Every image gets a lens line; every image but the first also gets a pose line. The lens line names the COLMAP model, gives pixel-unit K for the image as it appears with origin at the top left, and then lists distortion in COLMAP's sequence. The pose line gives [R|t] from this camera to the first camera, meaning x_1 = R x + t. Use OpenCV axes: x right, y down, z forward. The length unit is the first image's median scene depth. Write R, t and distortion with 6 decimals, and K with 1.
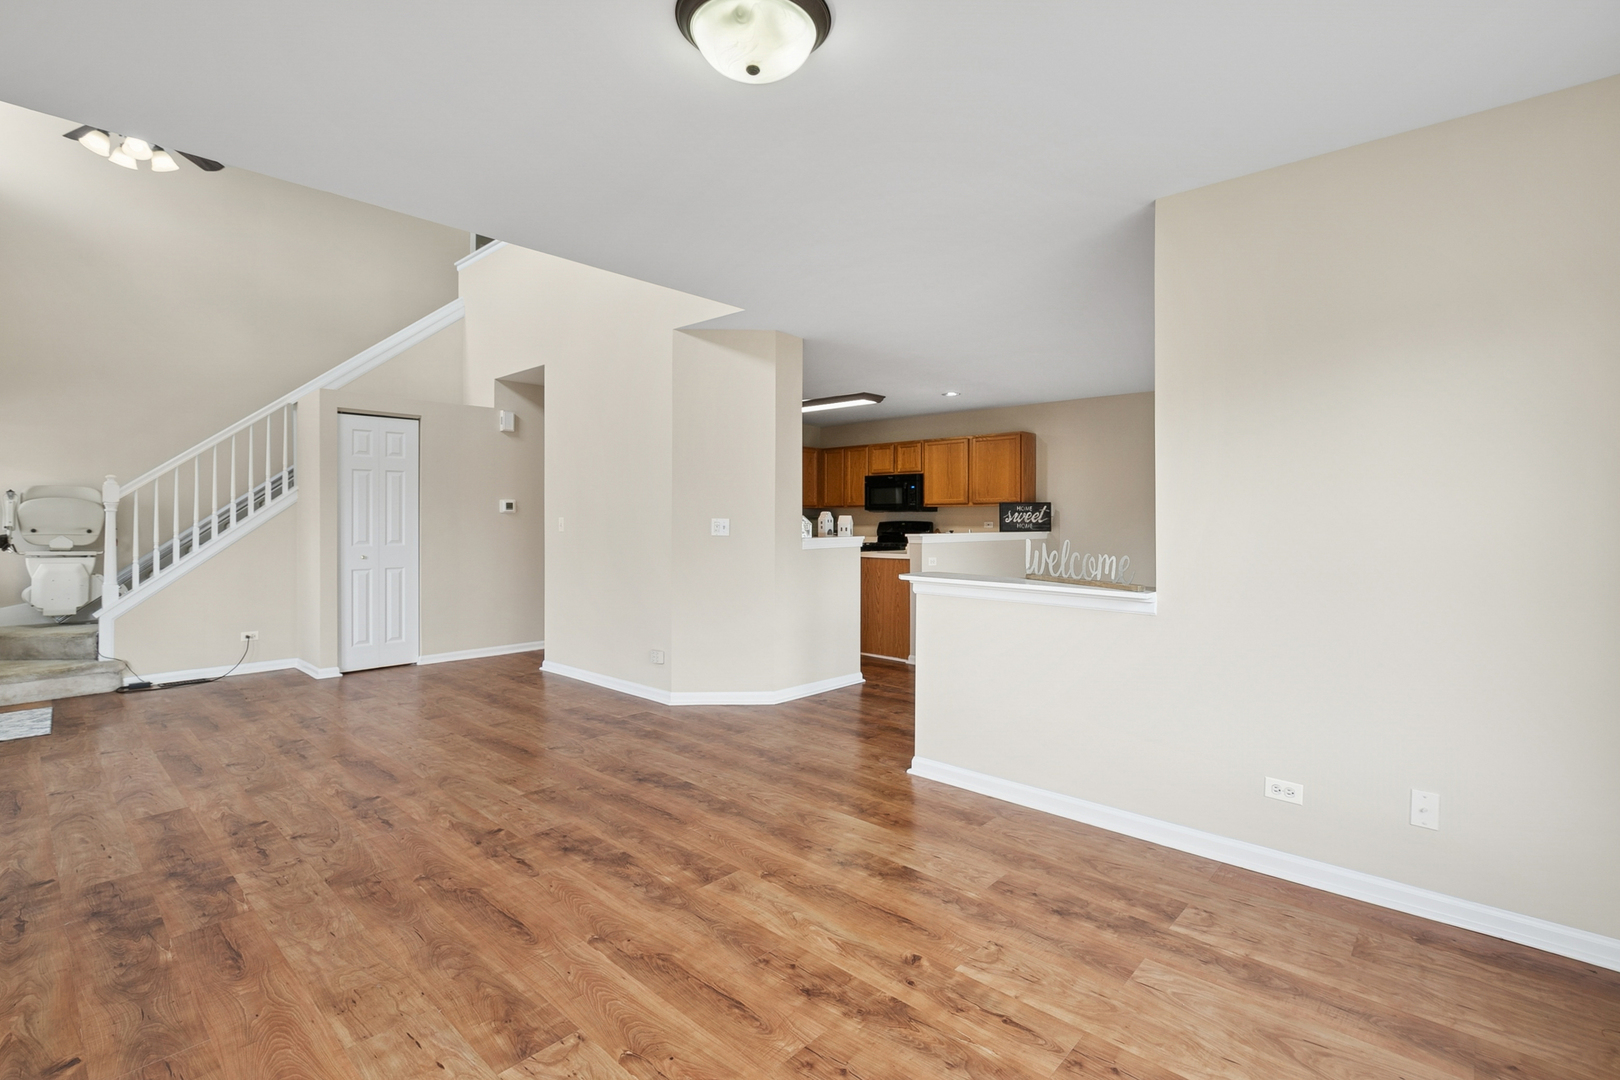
lens RADIAL K [[751.6, 0, 809.0], [0, 751.6, 517.8], [0, 0, 1]] dist [-0.025906, 0.008267]
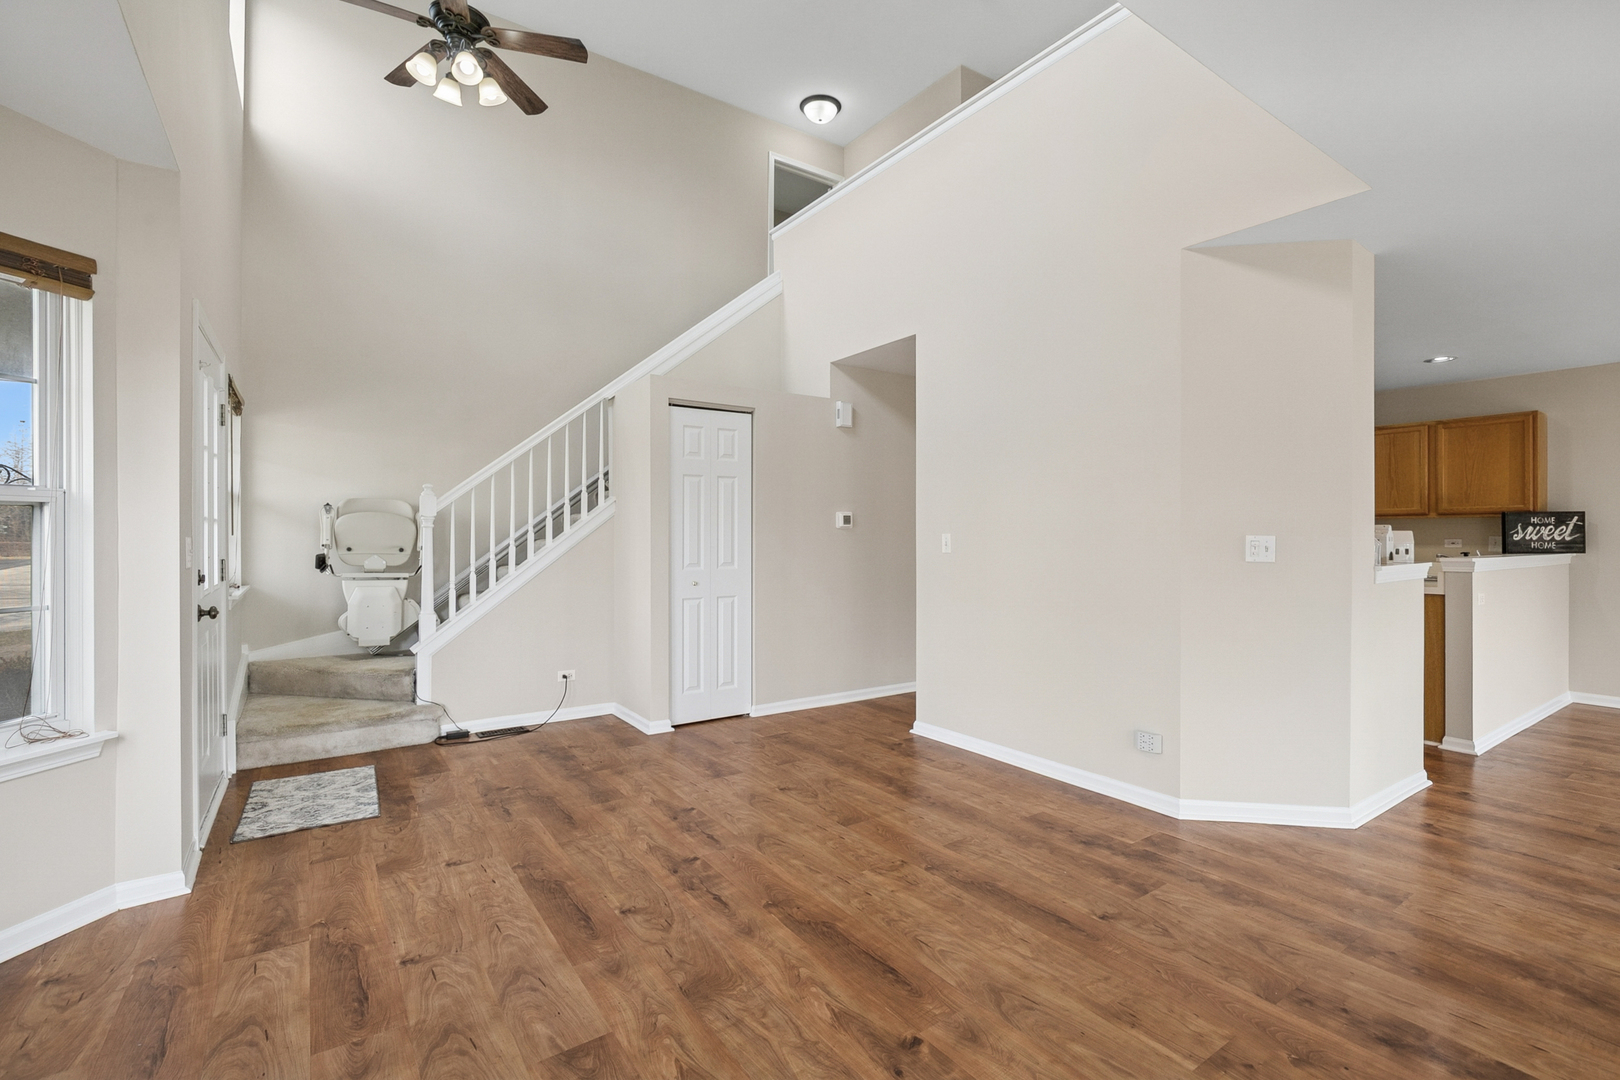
lens RADIAL K [[737.1, 0, 819.2], [0, 737.1, 531.9], [0, 0, 1]] dist [-0.012702, 0.001072]
pose [[0.976228, -0.001359, -0.216742, -0.329108], [0.000815, 0.999996, -0.002600, -0.000677], [0.216744, 0.002362, 0.976226, 0.279601]]
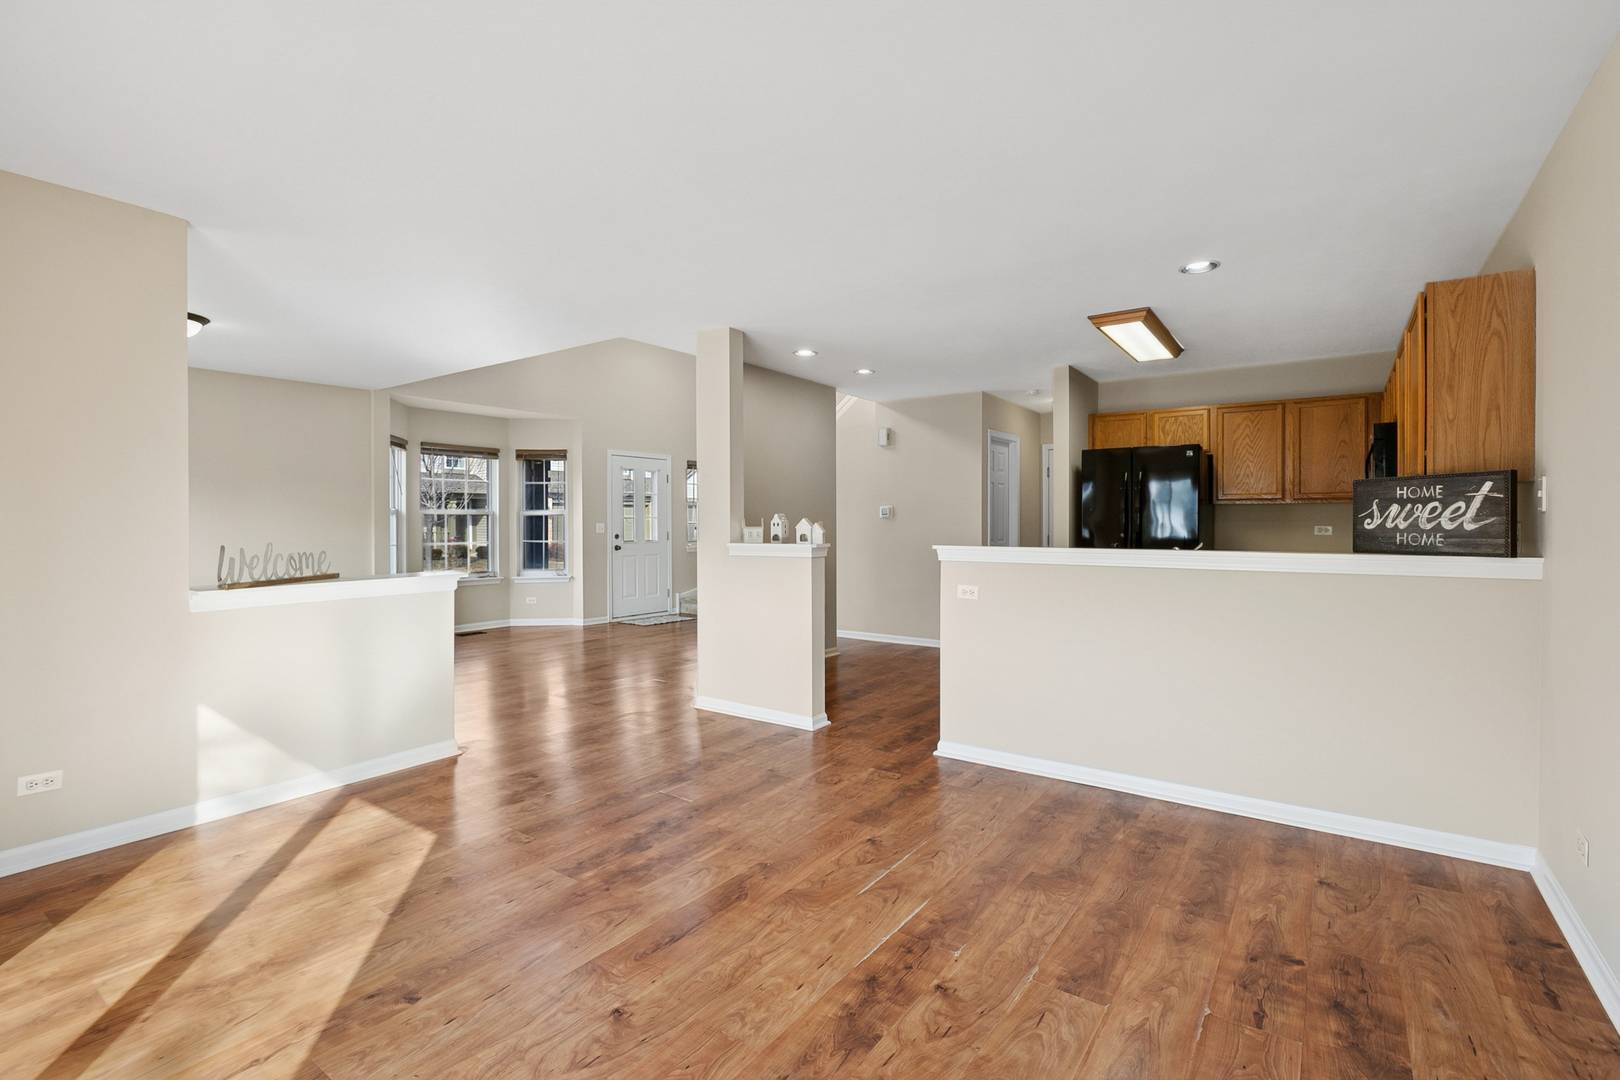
lens RADIAL K [[757.1, 0, 803.7], [0, 757.1, 538.9], [0, 0, 1]] dist [-0.000540, 0.000183]
pose [[0.111703, 0.017667, -0.993585, 0.920267], [-0.000466, 0.999843, 0.017726, 0.006059], [0.993741, -0.001517, 0.111694, 0.960097]]
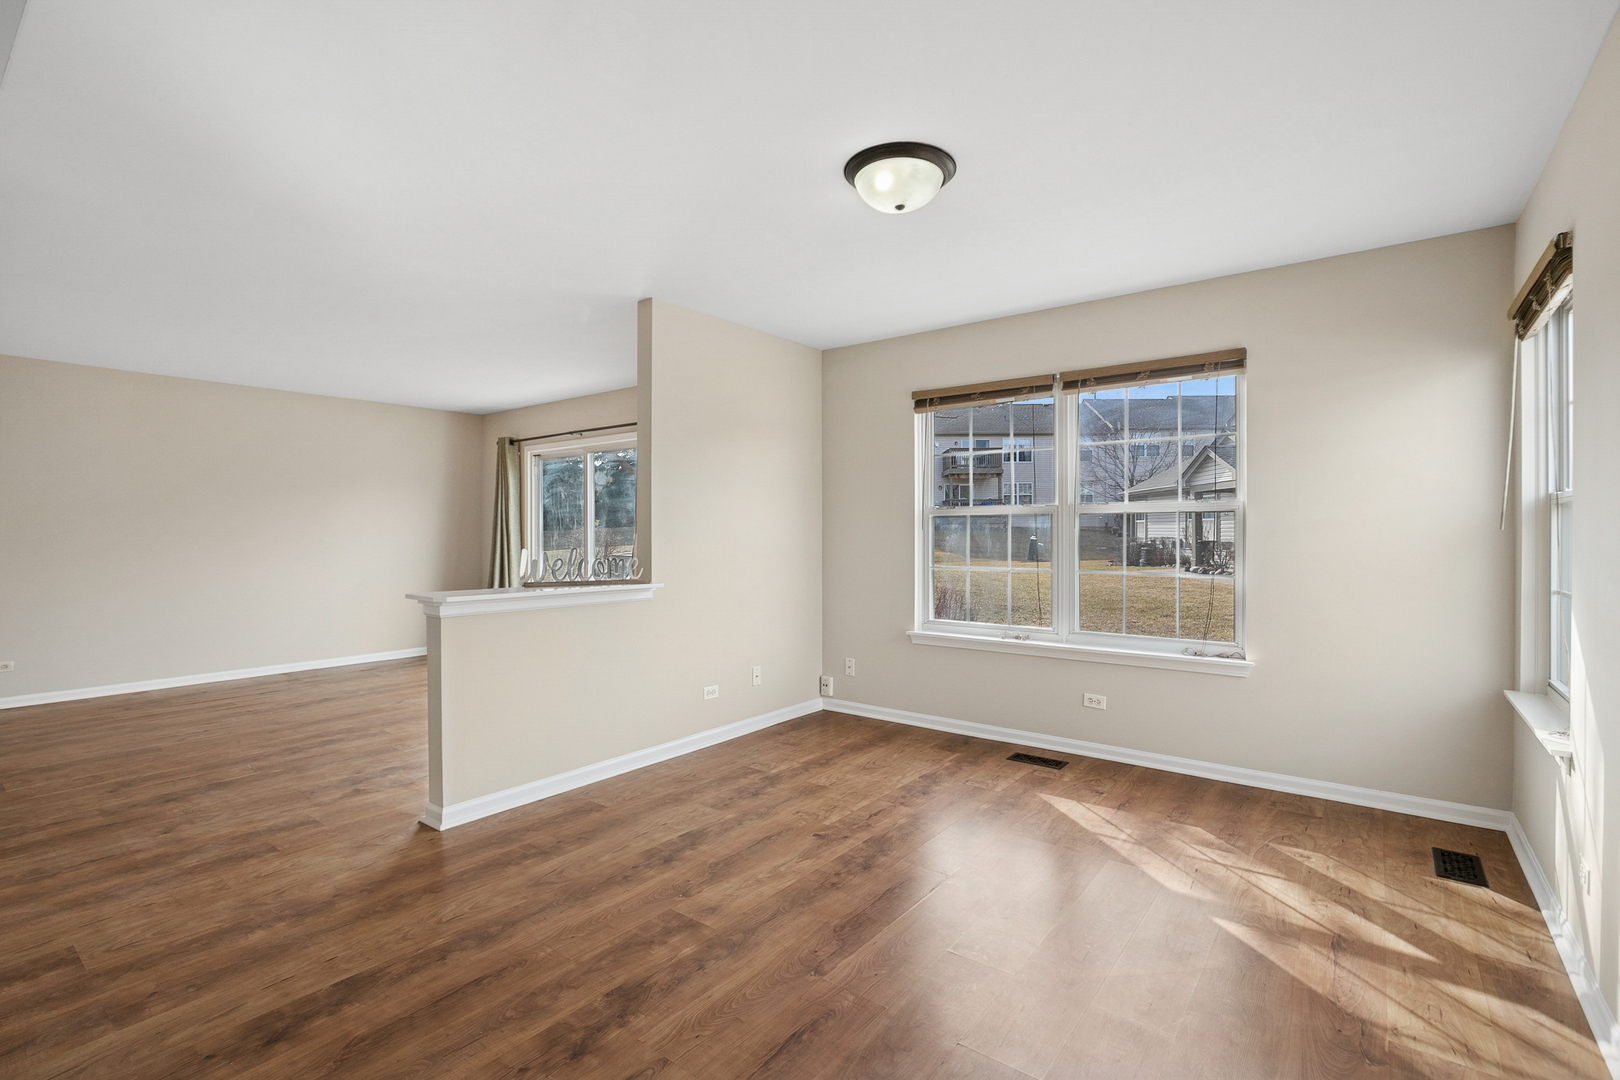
lens RADIAL K [[737.1, 0, 819.2], [0, 737.1, 531.9], [0, 0, 1]] dist [-0.012702, 0.001072]
pose [[-0.090843, -0.006343, 0.995845, -0.498991], [0.002385, 0.999975, 0.006587, -0.001286], [-0.995862, 0.002974, -0.090825, 0.442924]]
